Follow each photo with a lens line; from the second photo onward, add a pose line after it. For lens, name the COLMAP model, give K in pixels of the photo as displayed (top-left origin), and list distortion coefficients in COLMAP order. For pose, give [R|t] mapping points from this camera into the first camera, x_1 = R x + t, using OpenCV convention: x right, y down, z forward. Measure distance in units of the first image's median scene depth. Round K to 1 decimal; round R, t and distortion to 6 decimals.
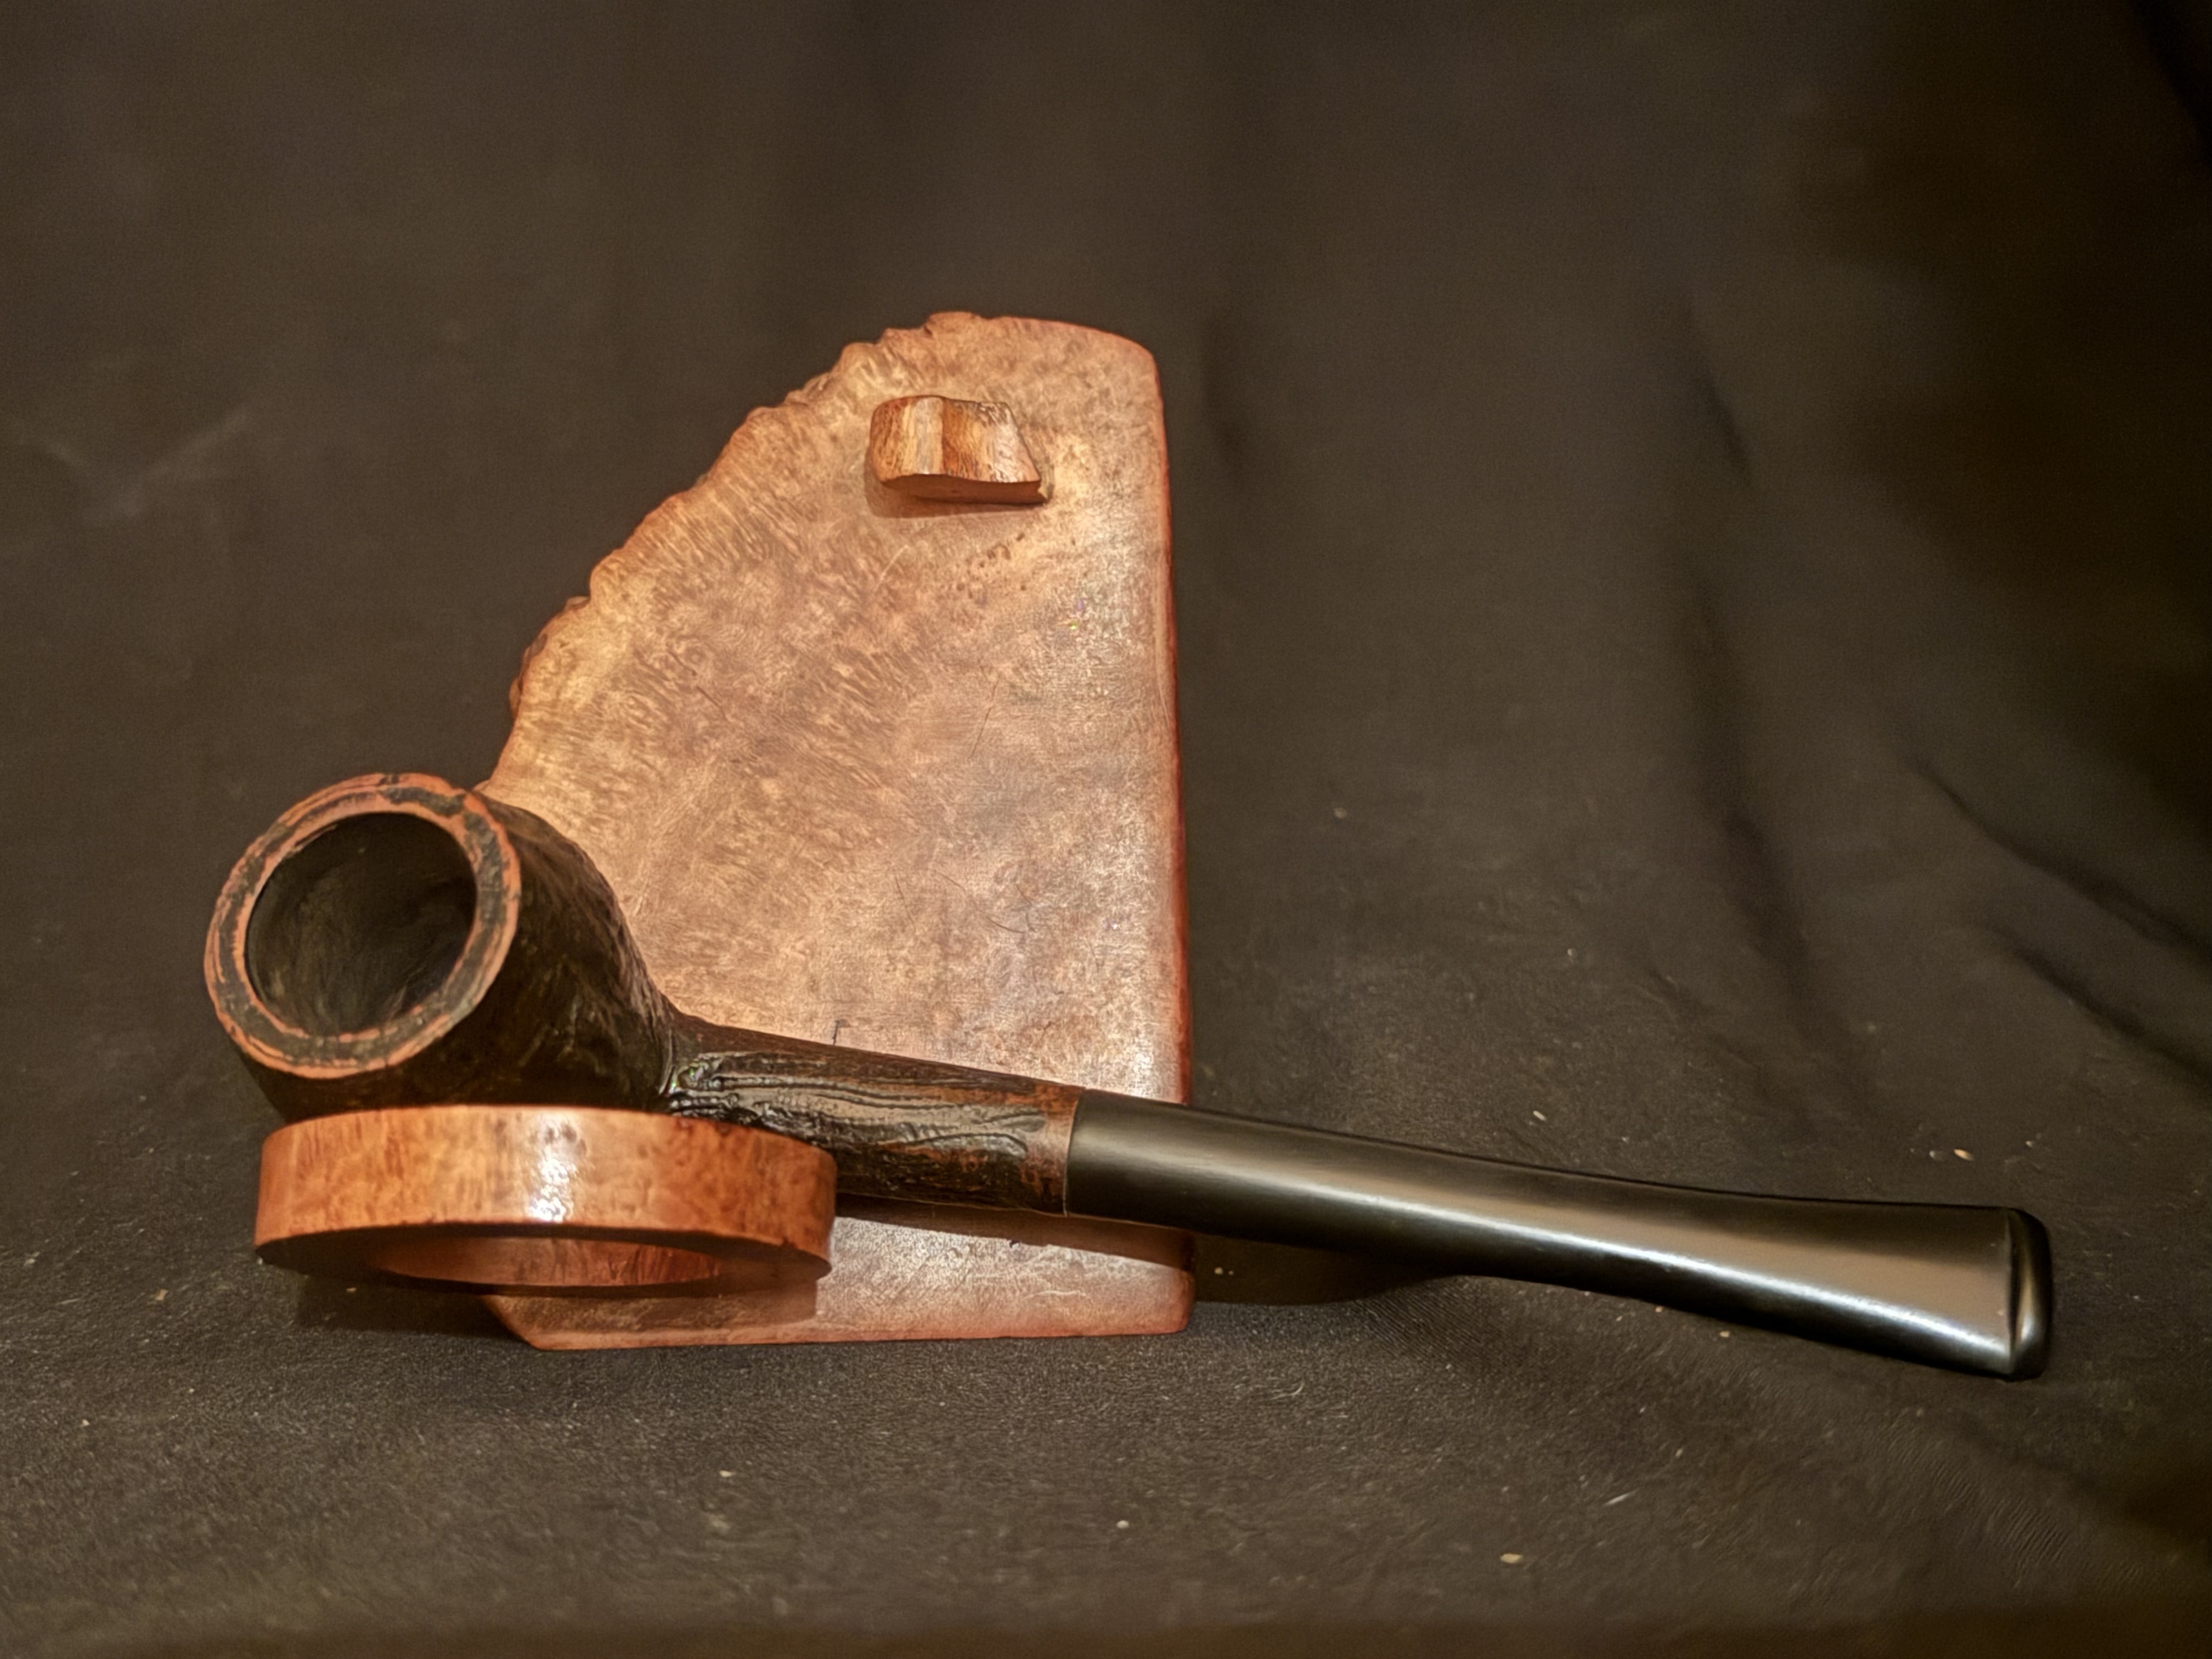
lens RADIAL K [[2703.9, 0, 1100.7], [0, 2703.9, 820.1], [0, 0, 1]] dist [0.148144, -0.291643]
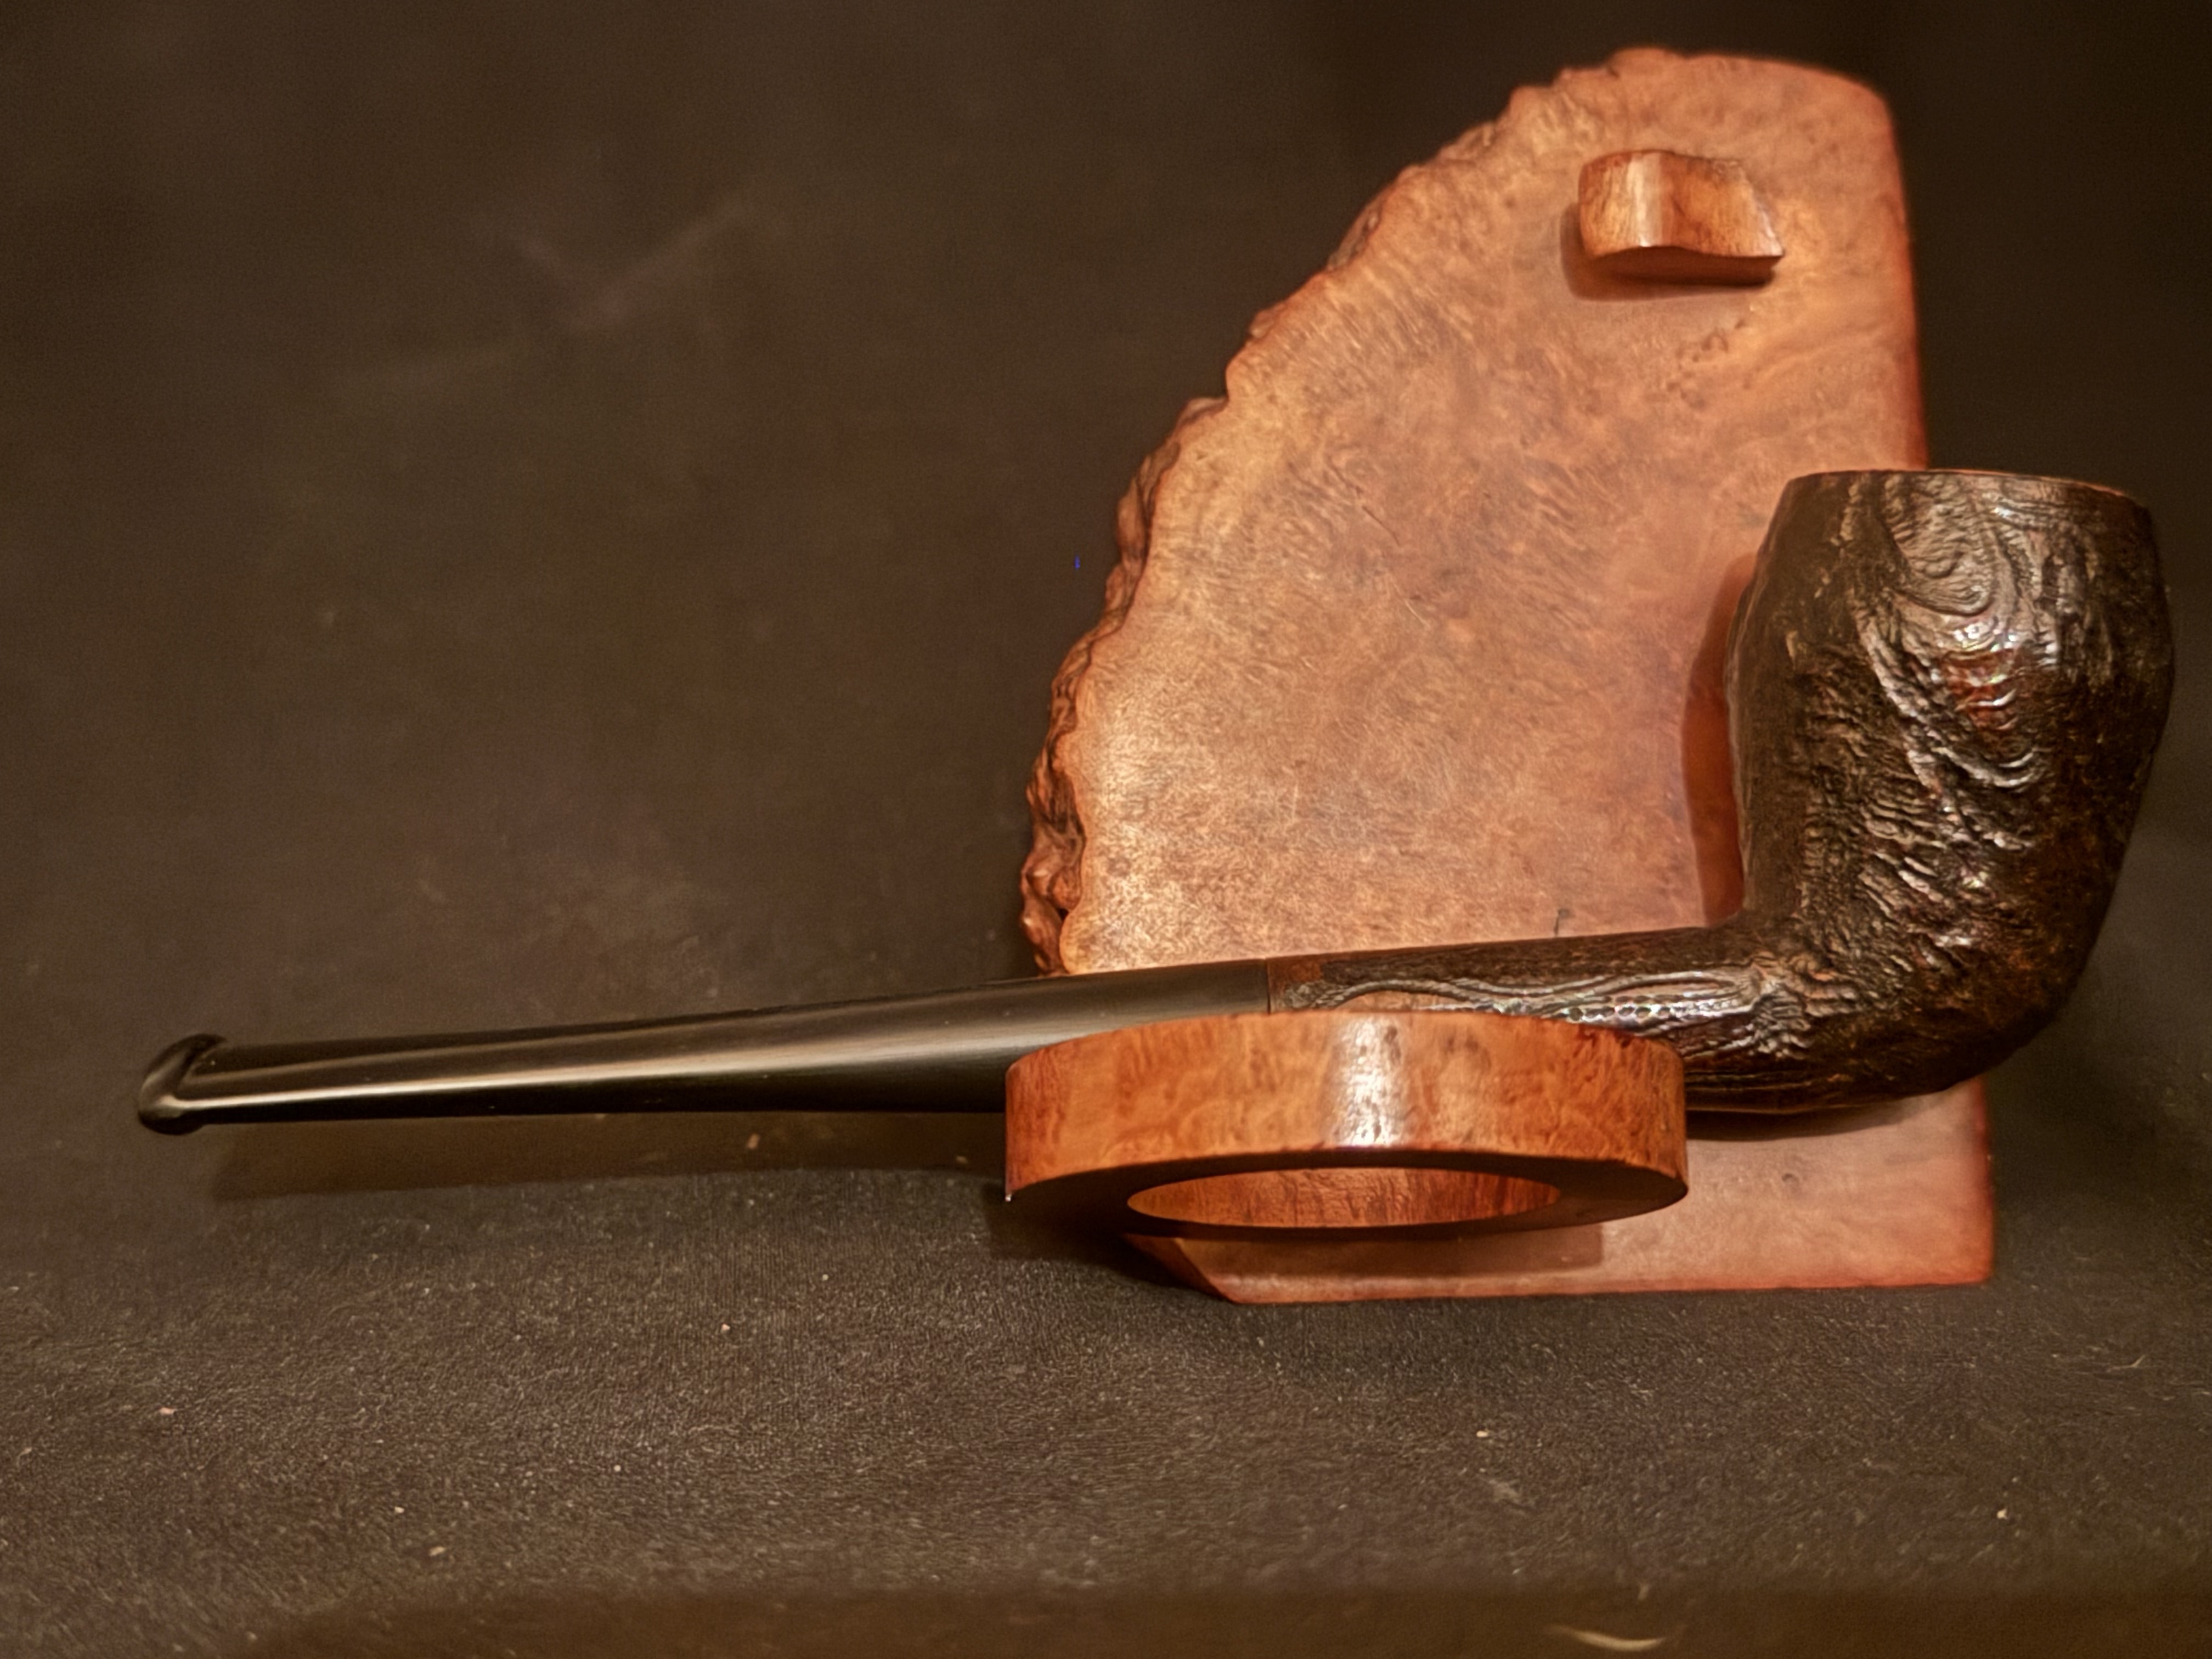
lens RADIAL K [[3059.7, 0, 1137.2], [0, 3059.7, 819.8], [0, 0, 1]] dist [0.150831, -0.004257]
pose [[0.997968, -0.002388, 0.063666, -0.276442], [-0.000068, 0.999257, 0.038543, 0.009951], [-0.063711, -0.038469, 0.997227, 0.070094]]
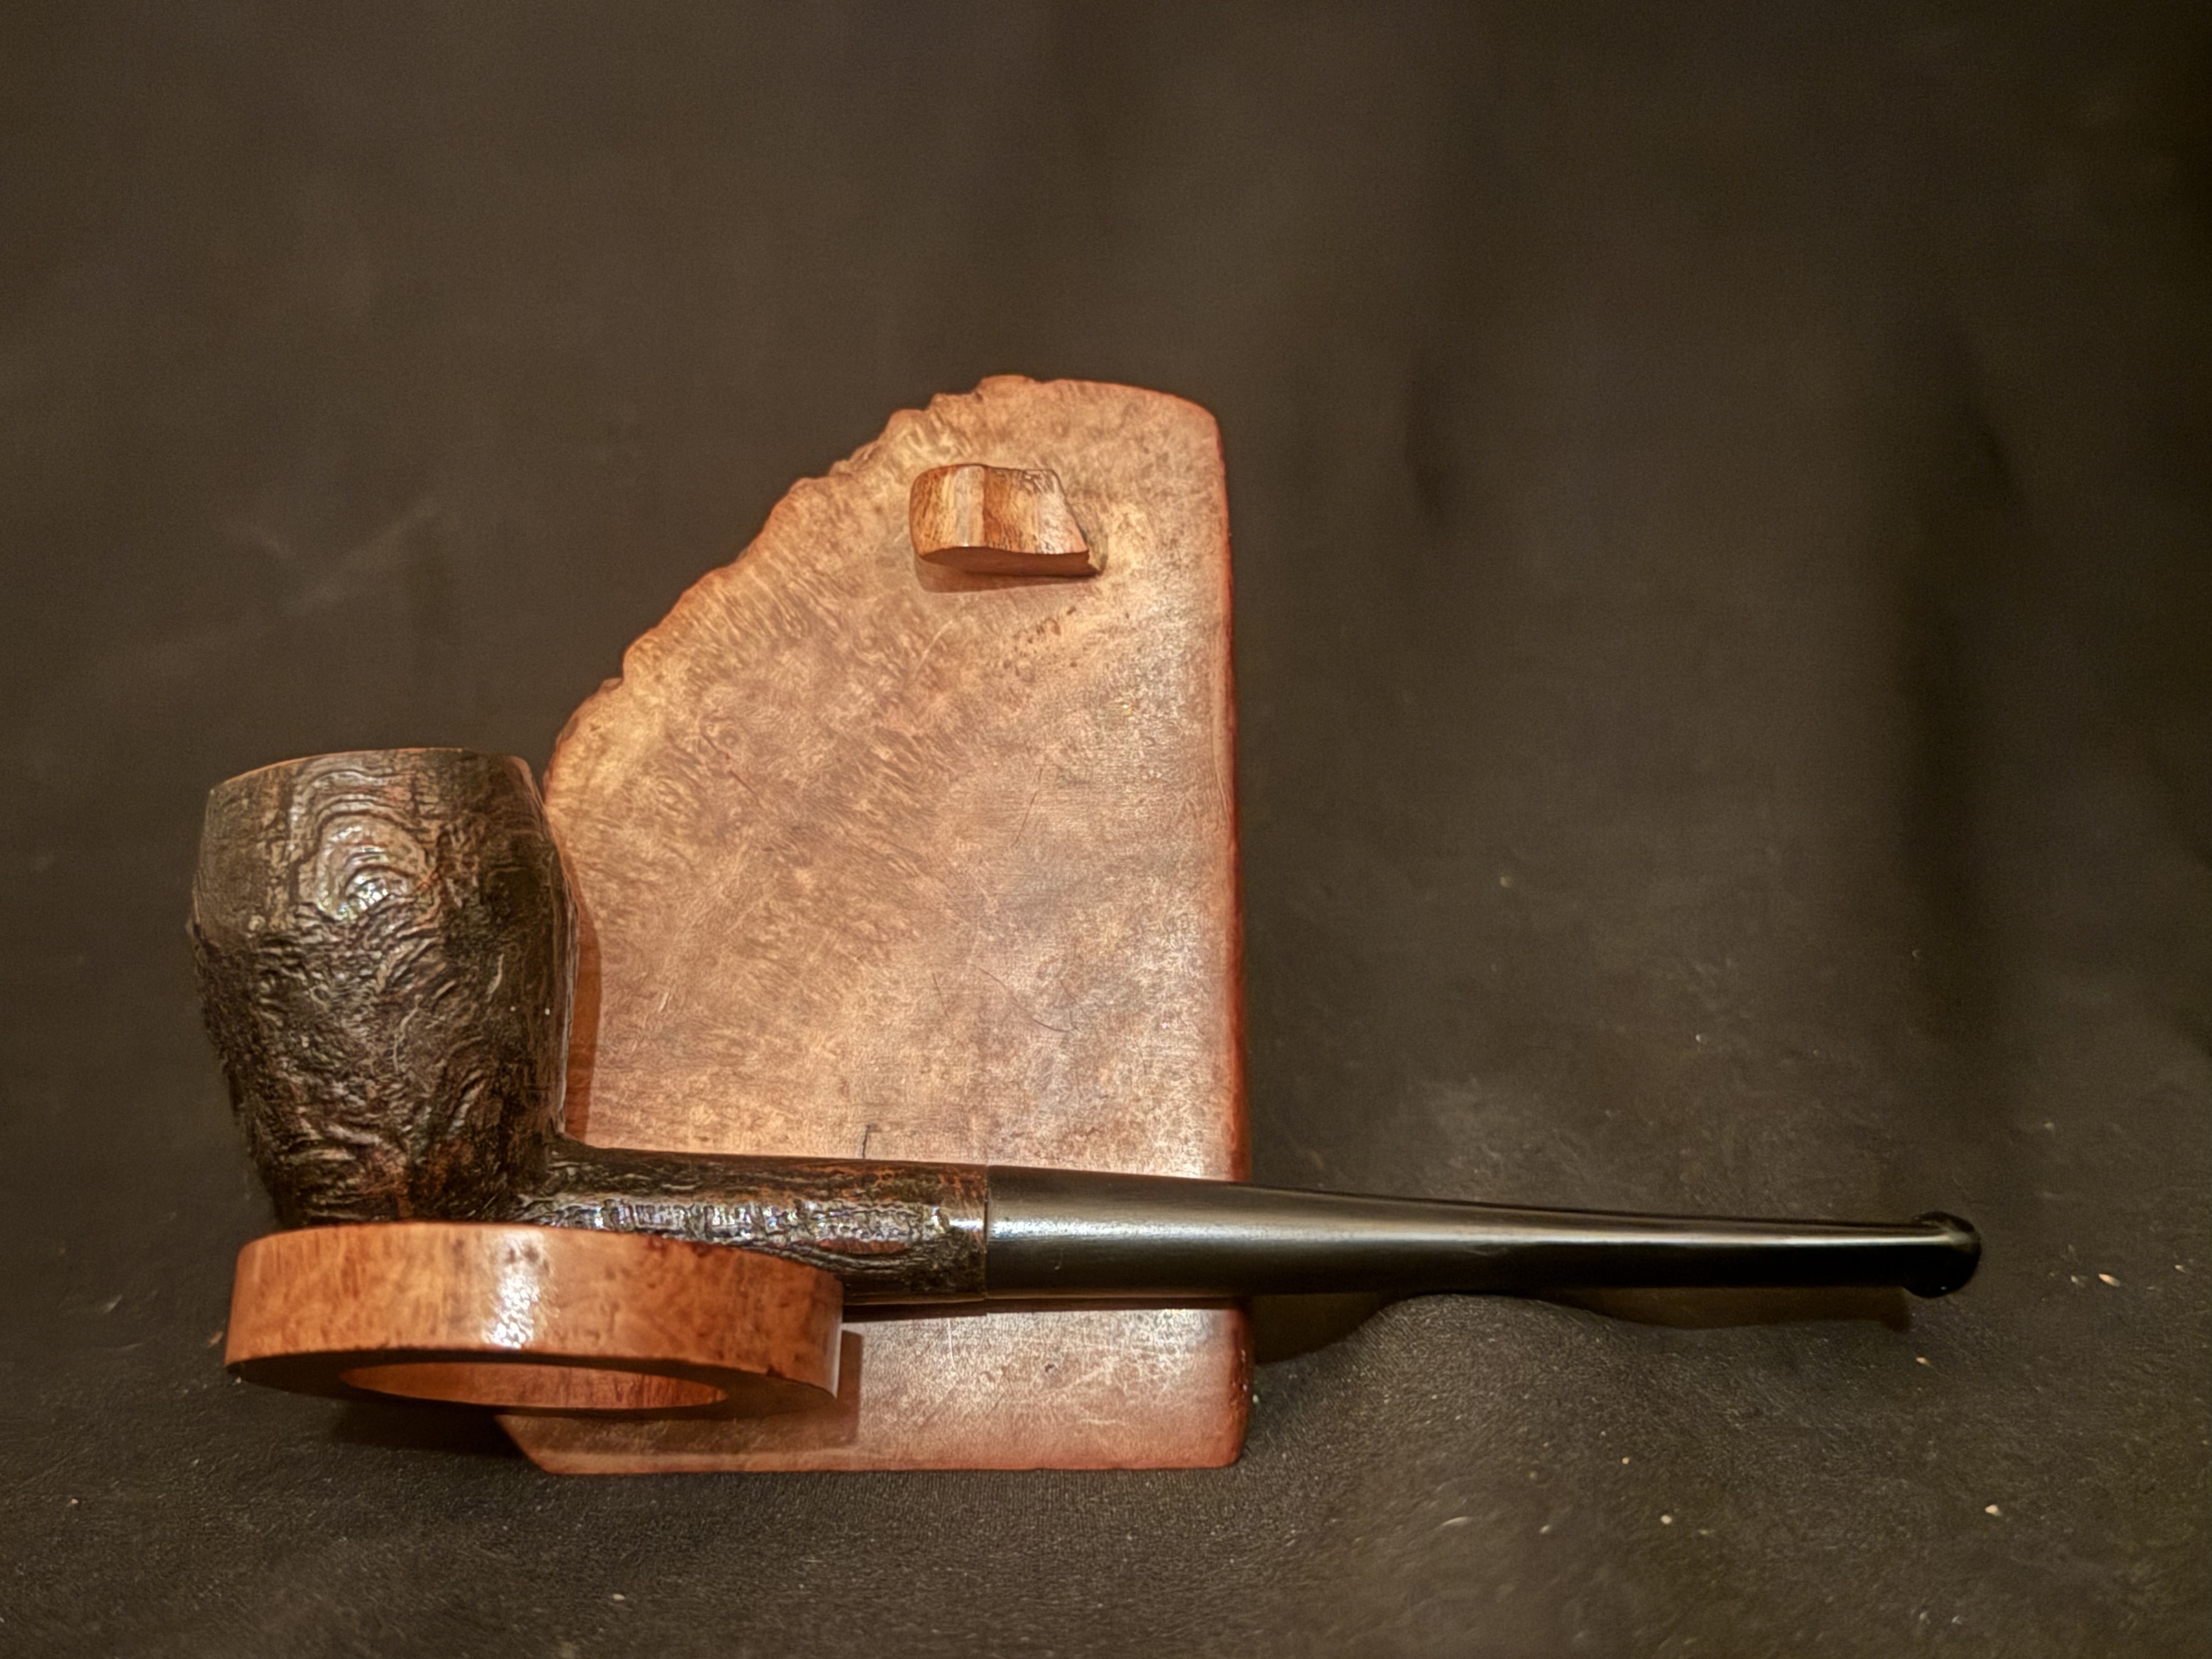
lens RADIAL K [[2703.9, 0, 1100.7], [0, 2703.9, 820.1], [0, 0, 1]] dist [0.148144, -0.291643]
pose [[0.996102, -0.002941, -0.088158, 0.064491], [0.000664, 0.999666, -0.025839, -0.007274], [0.088205, 0.025680, 0.995771, 0.063489]]
